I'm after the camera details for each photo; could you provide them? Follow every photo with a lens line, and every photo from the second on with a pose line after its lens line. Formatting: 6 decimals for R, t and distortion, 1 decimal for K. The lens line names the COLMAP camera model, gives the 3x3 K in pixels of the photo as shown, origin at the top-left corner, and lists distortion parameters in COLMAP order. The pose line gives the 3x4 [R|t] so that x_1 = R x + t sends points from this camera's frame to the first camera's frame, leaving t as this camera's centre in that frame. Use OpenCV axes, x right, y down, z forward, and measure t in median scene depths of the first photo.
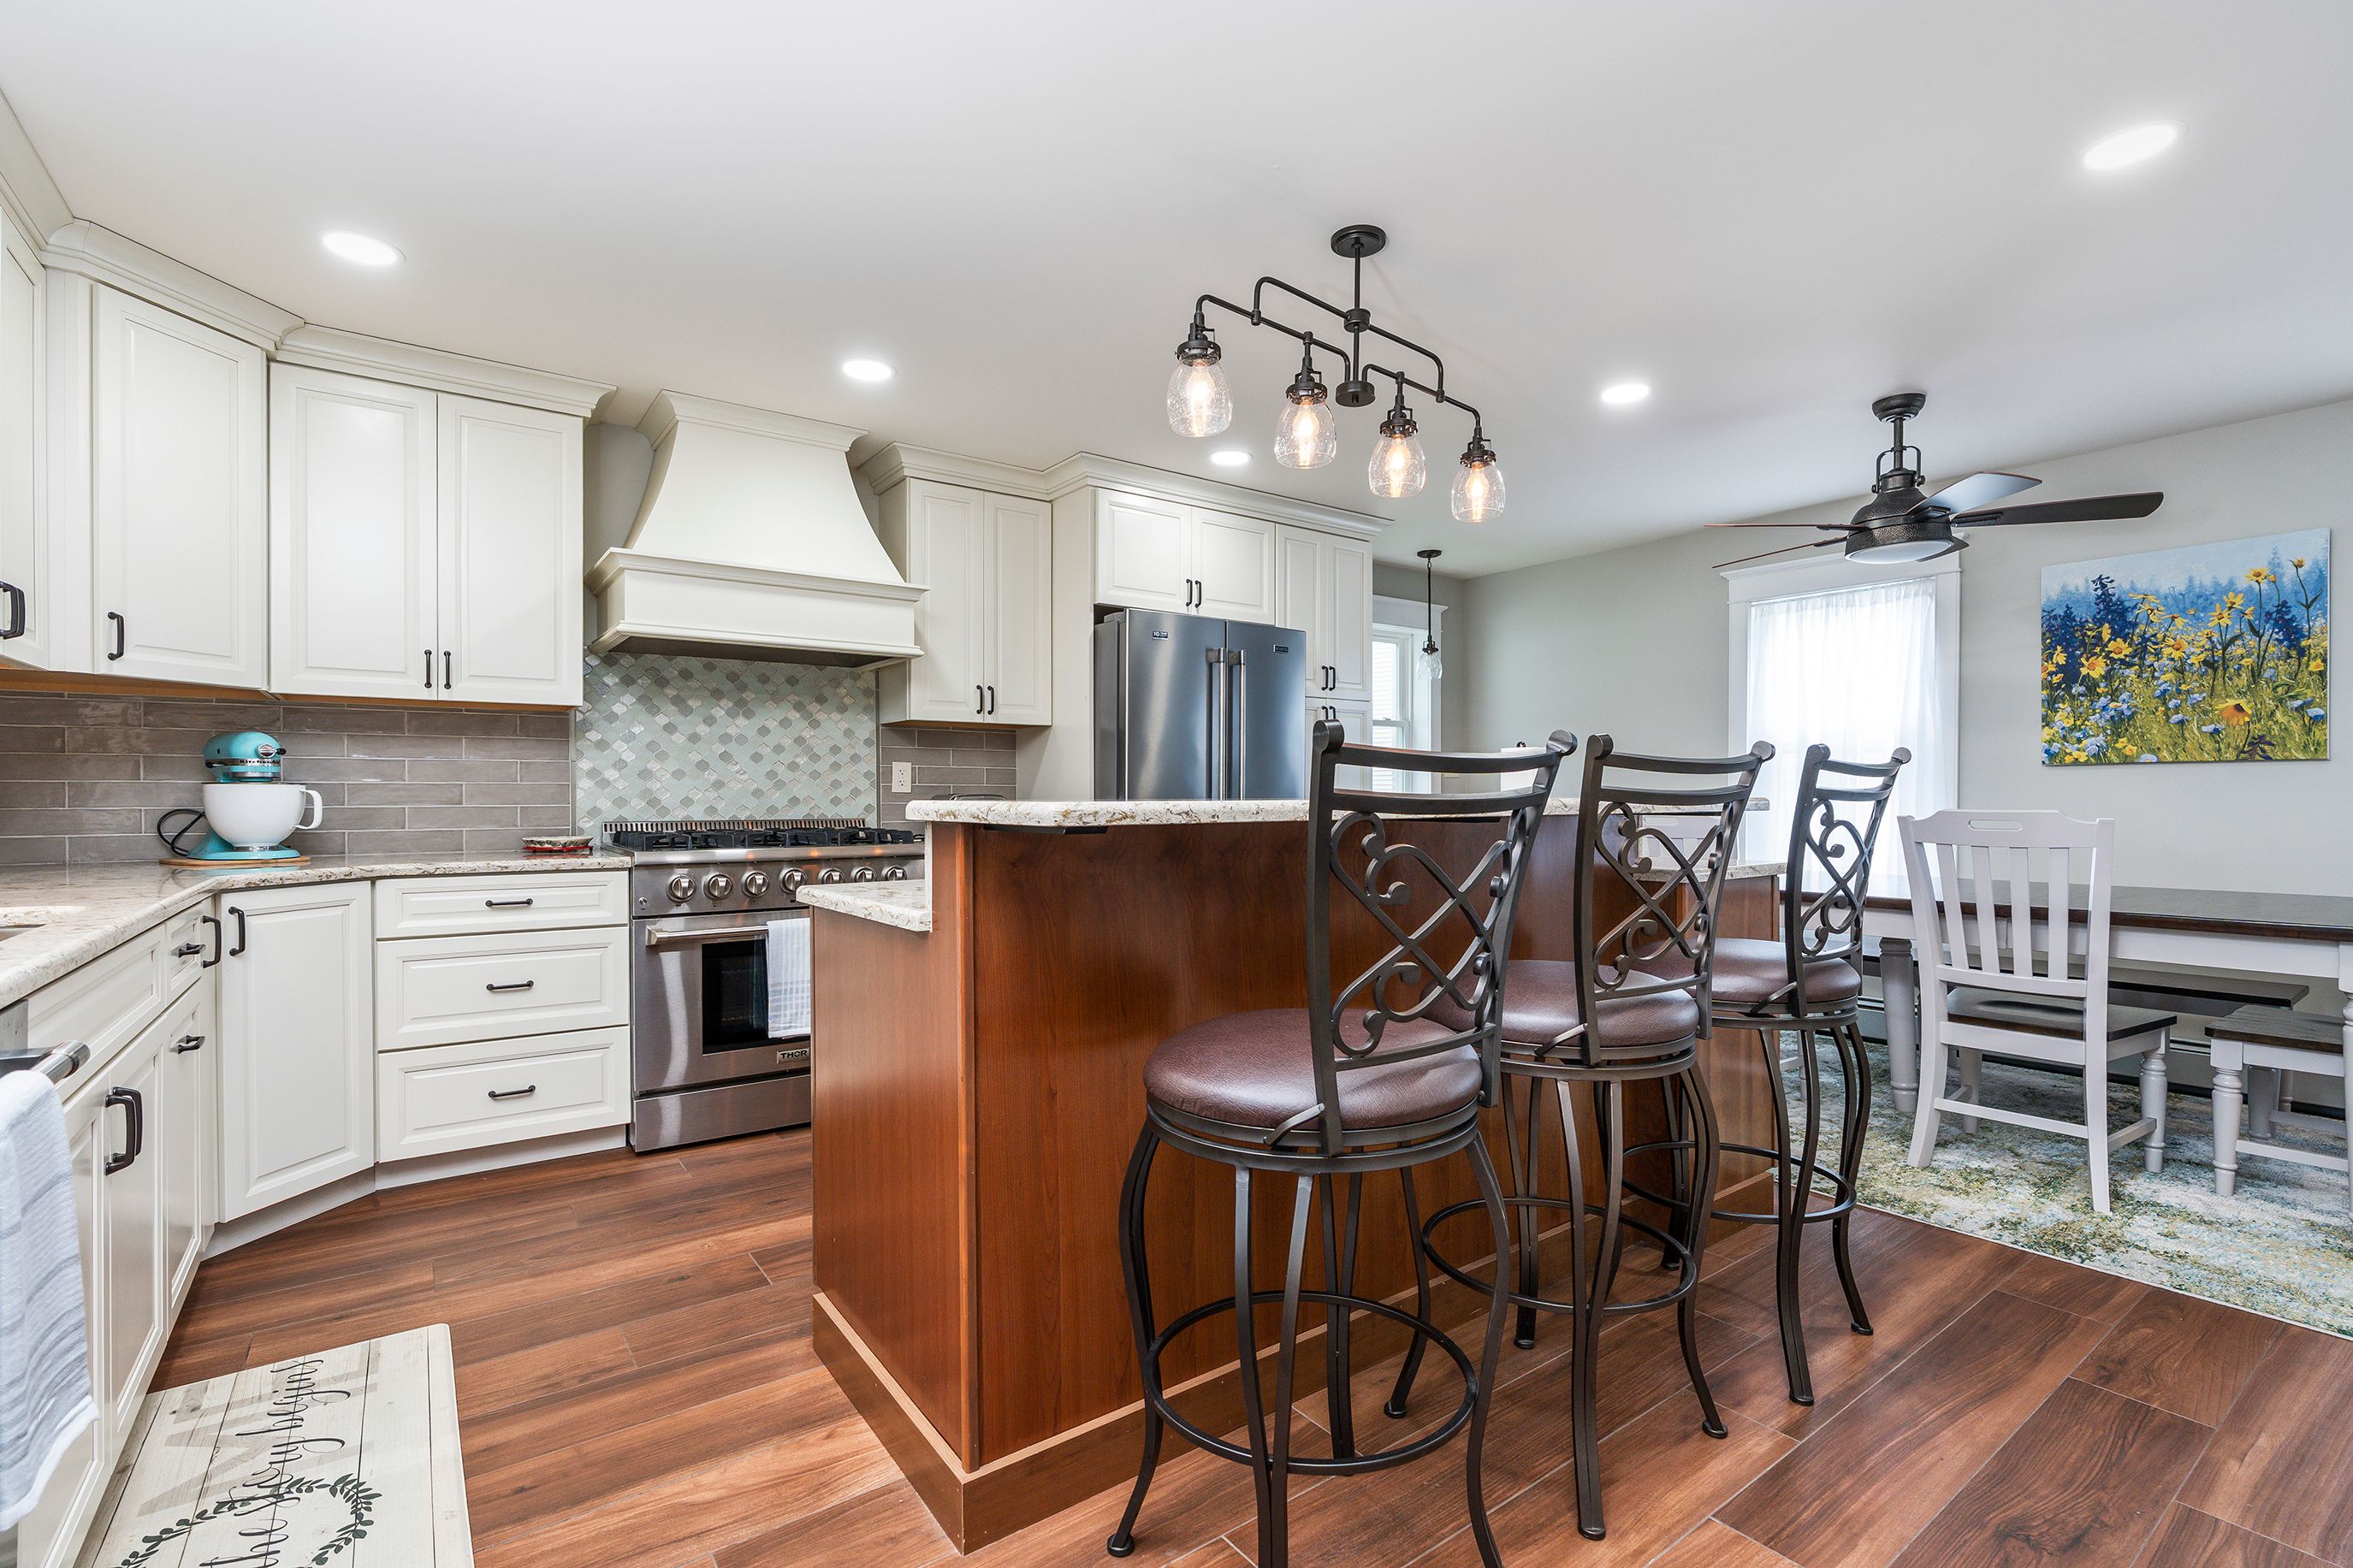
lens RADIAL K [[1059.9, 0, 1181.6], [0, 1059.9, 801.6], [0, 0, 1]] dist [-0.007418, 0.001135]
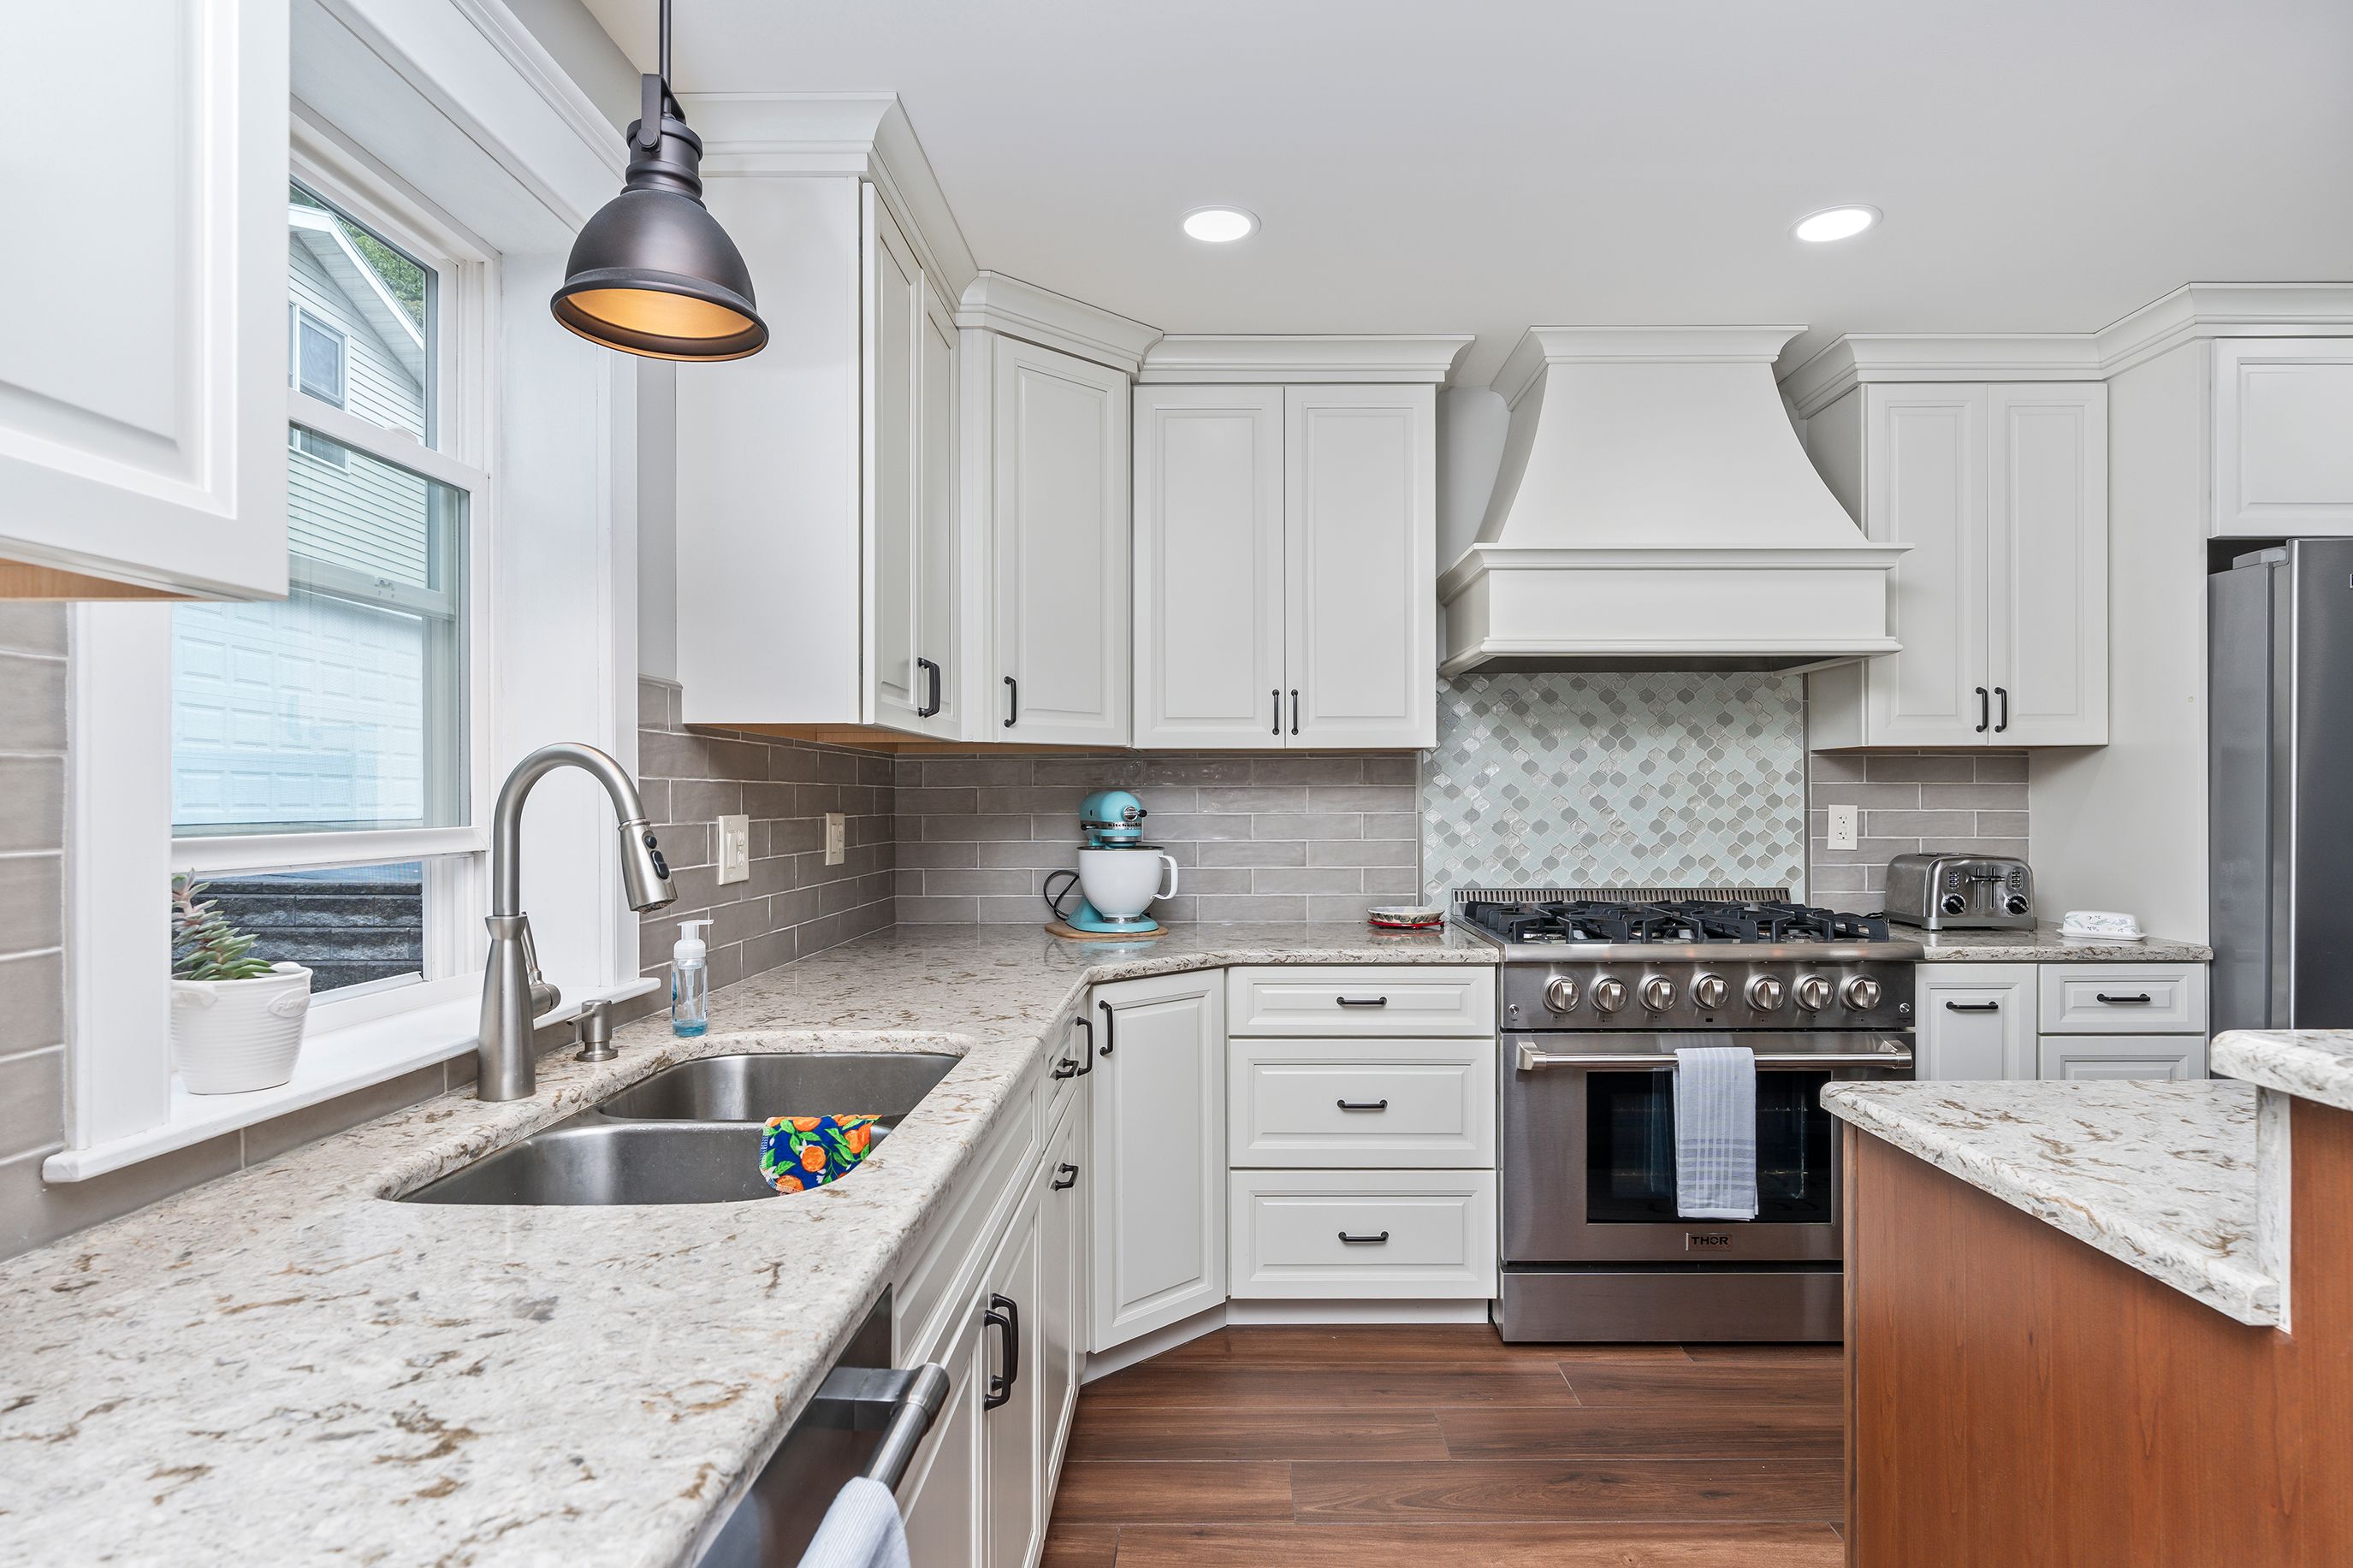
lens RADIAL K [[1262.9, 0, 1228.4], [0, 1262.9, 797.8], [0, 0, 1]] dist [-0.002295, -0.000440]
pose [[0.806919, -0.001180, -0.590661, -0.124264], [-0.001669, 0.999989, -0.004278, -0.045258], [0.590660, 0.004438, 0.806909, 0.135997]]
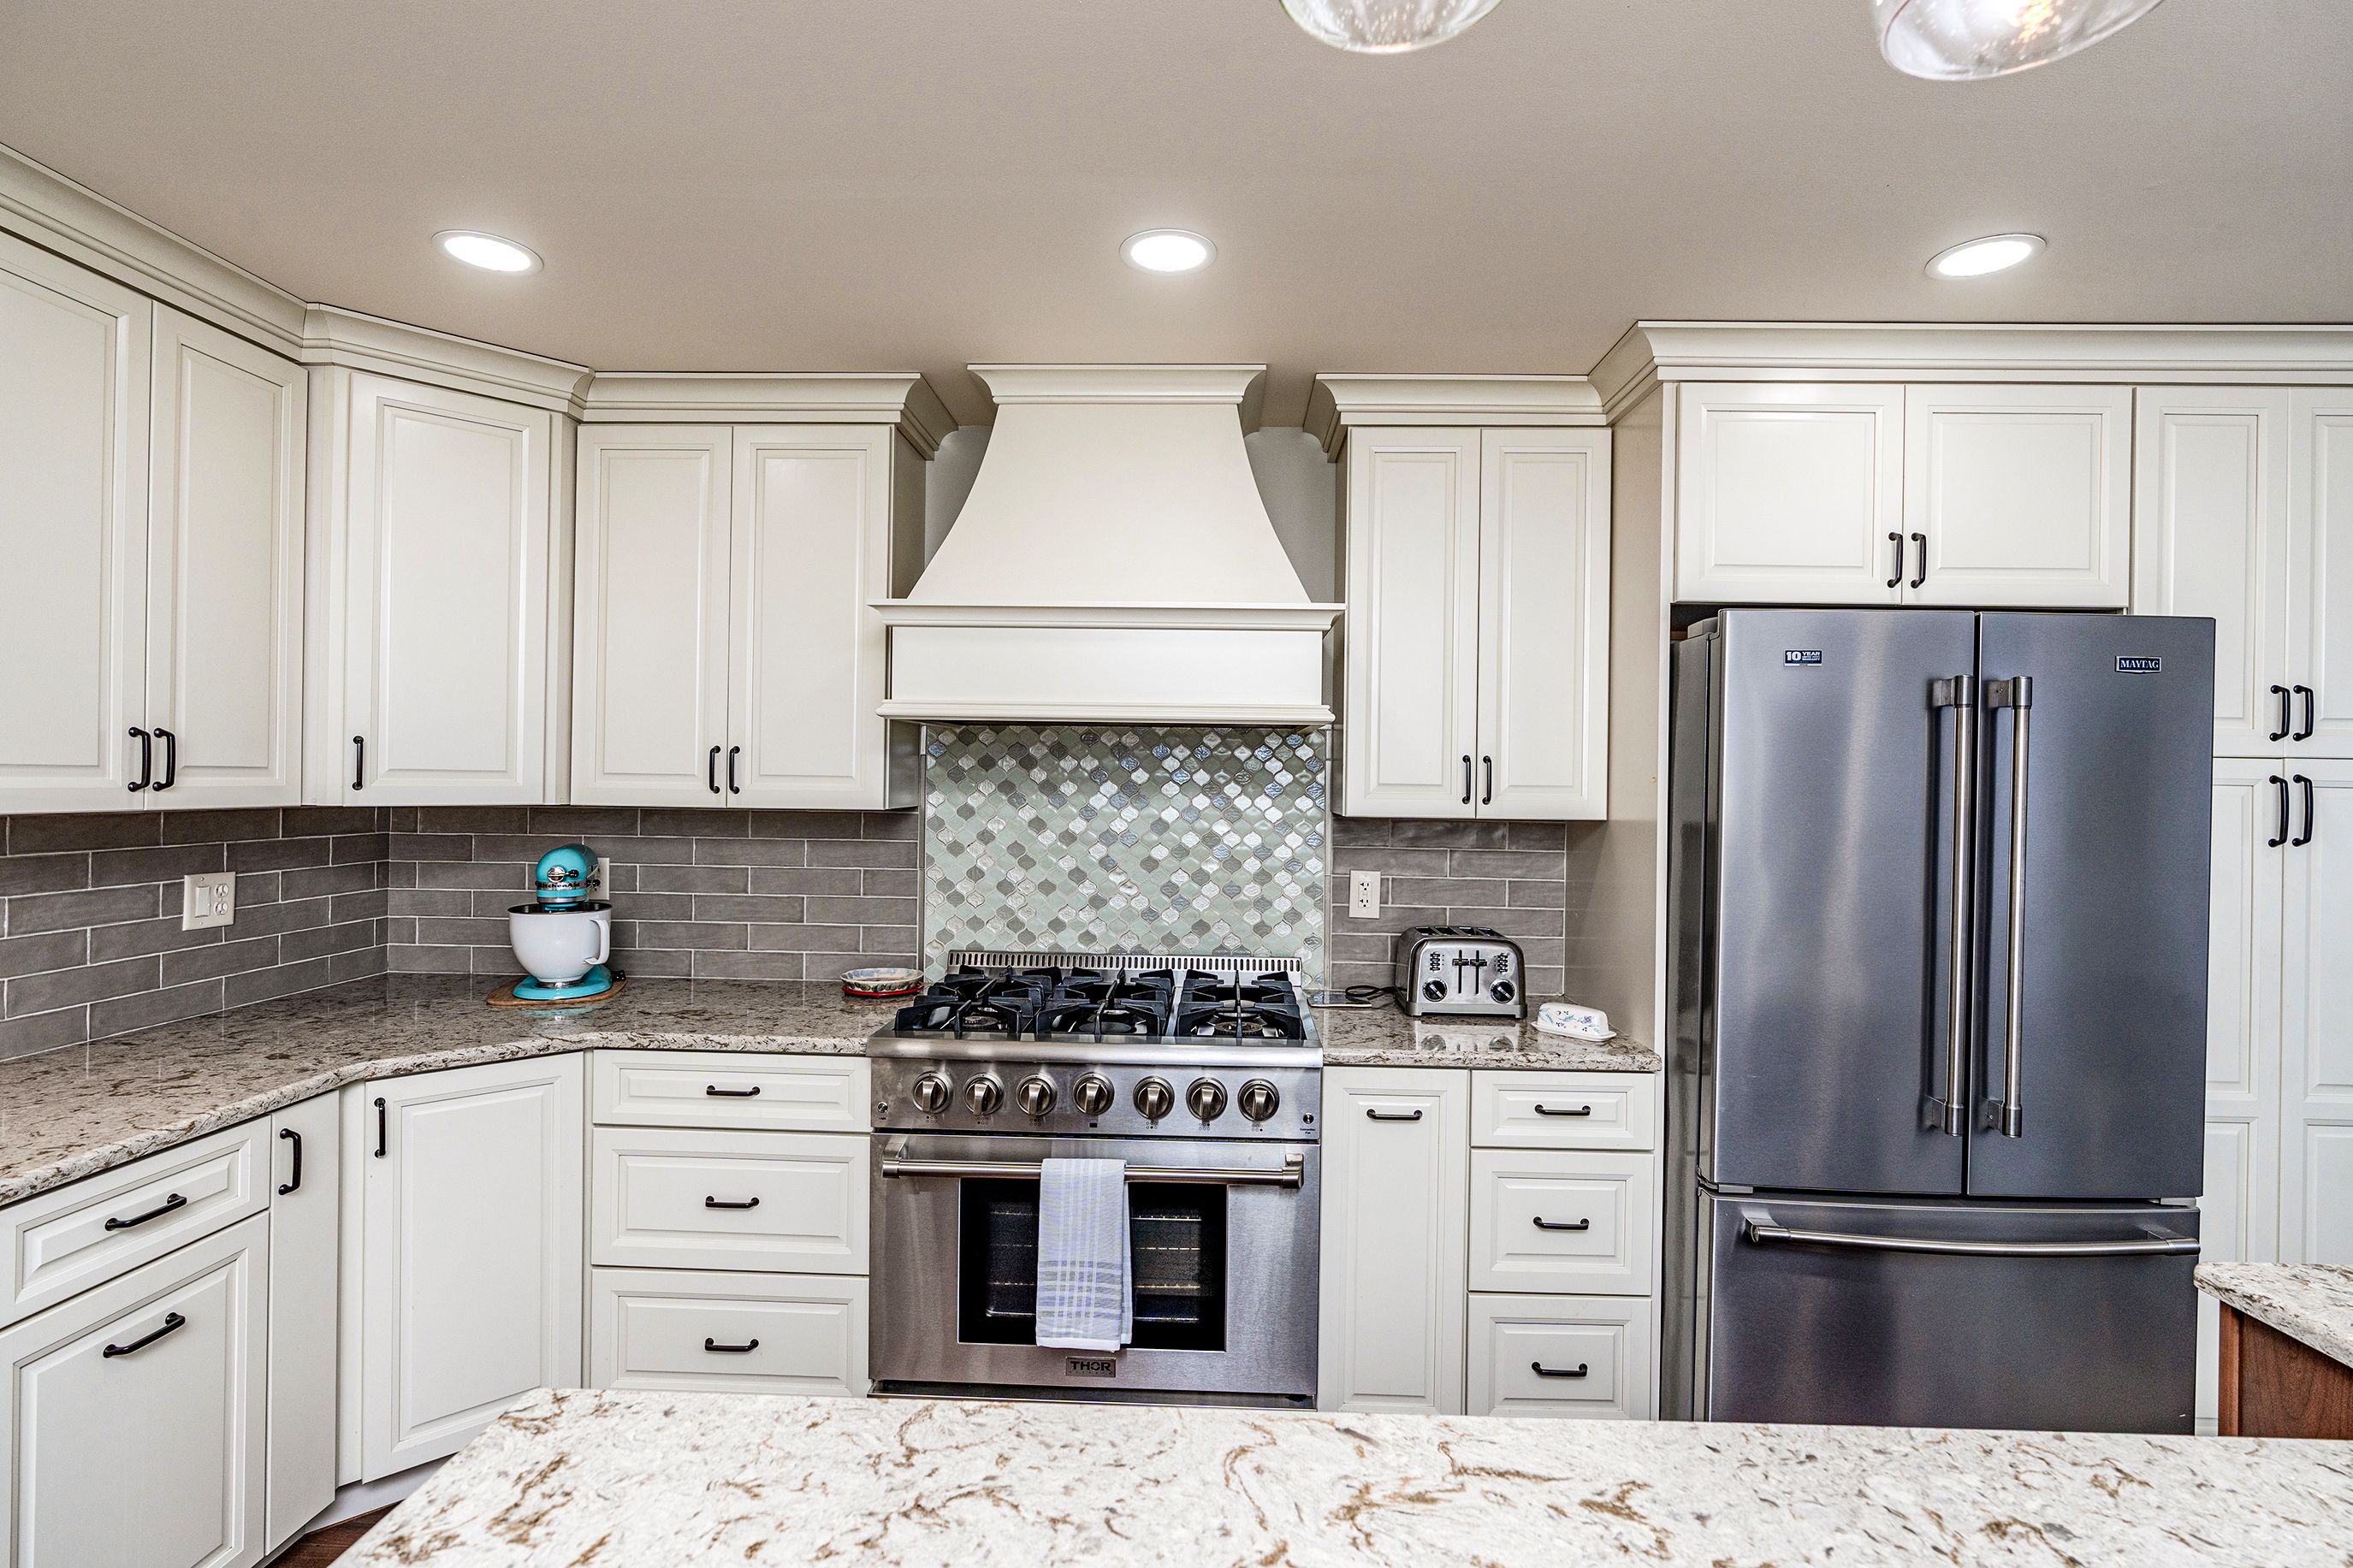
lens RADIAL K [[1118.2, 0, 1184.1], [0, 1118.2, 781.3], [0, 0, 1]] dist [-0.007581, -0.000581]
pose [[0.788154, 0.013521, -0.615330, 0.079902], [-0.019299, 0.999810, -0.002750, -0.104824], [0.615175, 0.014042, 0.788265, 0.473766]]
